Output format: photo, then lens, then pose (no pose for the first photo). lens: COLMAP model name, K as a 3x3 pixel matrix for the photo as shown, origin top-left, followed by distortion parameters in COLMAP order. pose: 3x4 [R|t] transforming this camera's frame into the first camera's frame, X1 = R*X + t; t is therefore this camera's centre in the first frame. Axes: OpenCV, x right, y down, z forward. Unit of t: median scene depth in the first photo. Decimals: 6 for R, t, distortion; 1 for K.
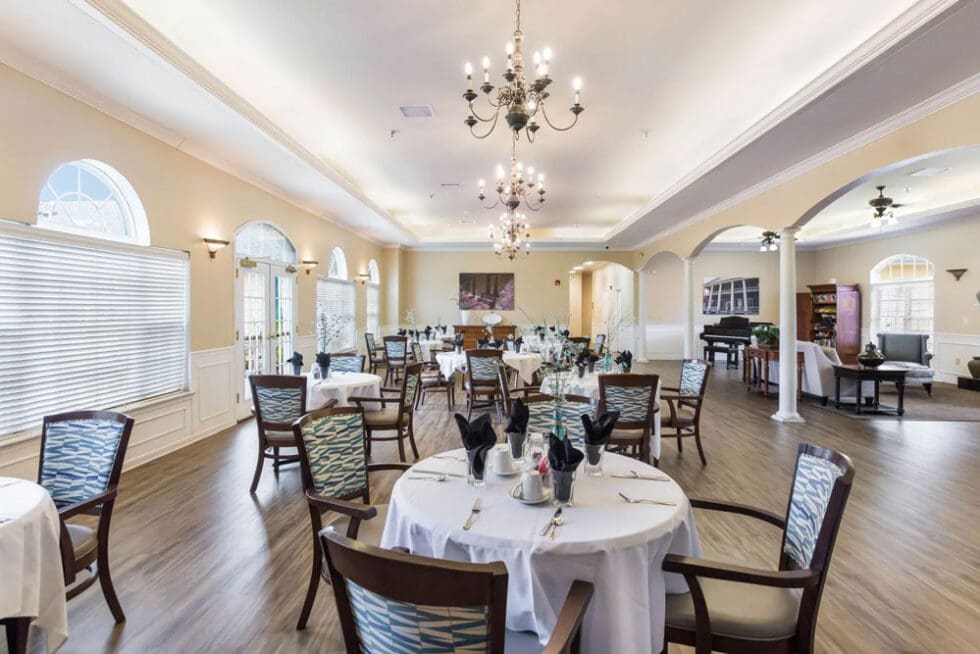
lens RADIAL K [[536.5, 0, 472.7], [0, 536.5, 311.3], [0, 0, 1]] dist [0.027226, 0.000339]
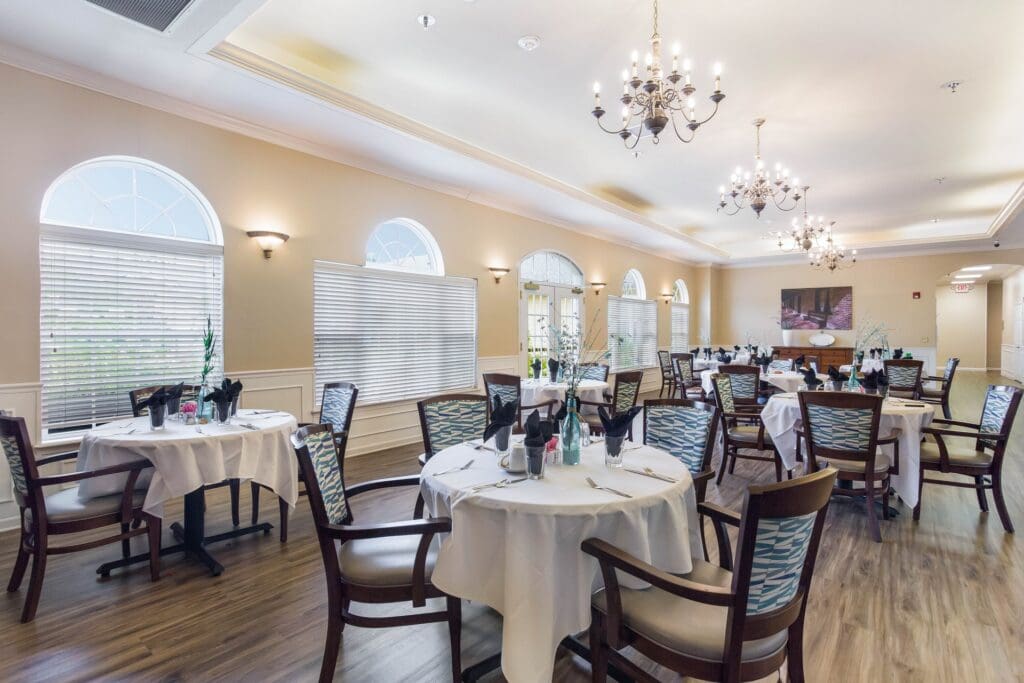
lens RADIAL K [[511.6, 0, 508.5], [0, 511.6, 331.1], [0, 0, 1]] dist [-0.018233, 0.001383]
pose [[0.822804, 0.001219, -0.568323, 0.118367], [-0.005031, 0.999974, -0.005139, 0.010068], [0.568302, 0.007087, 0.822789, 0.024467]]
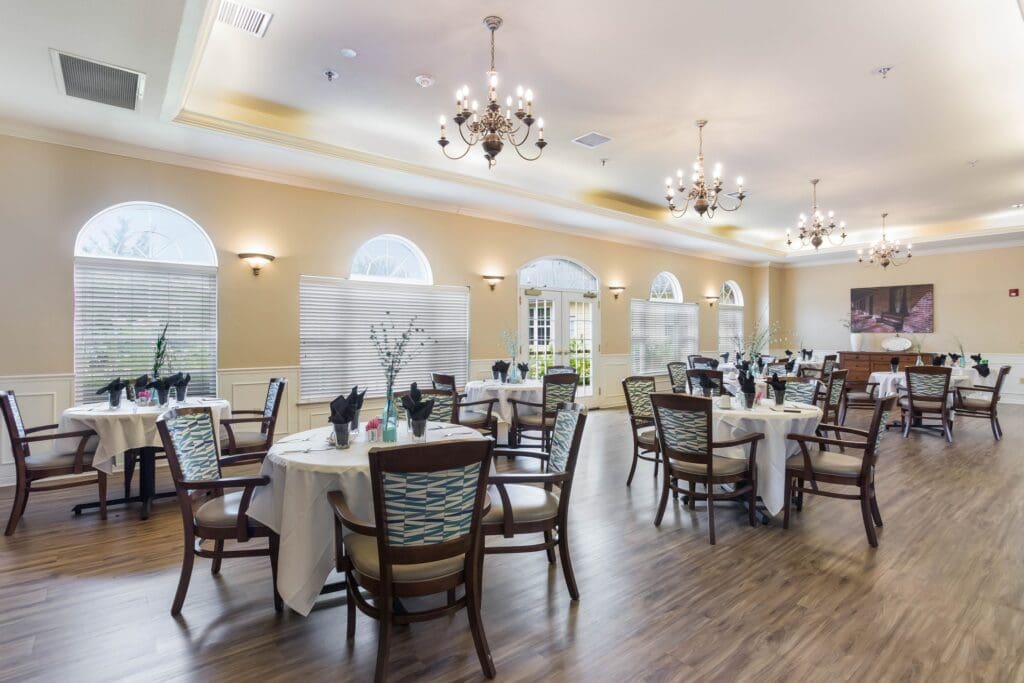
lens RADIAL K [[511.6, 0, 508.5], [0, 511.6, 331.1], [0, 0, 1]] dist [-0.018233, 0.001383]
pose [[0.680859, -0.005661, -0.732393, 0.263072], [-0.004564, 0.999918, -0.011972, 0.009525], [0.732401, 0.011494, 0.680777, 0.096631]]
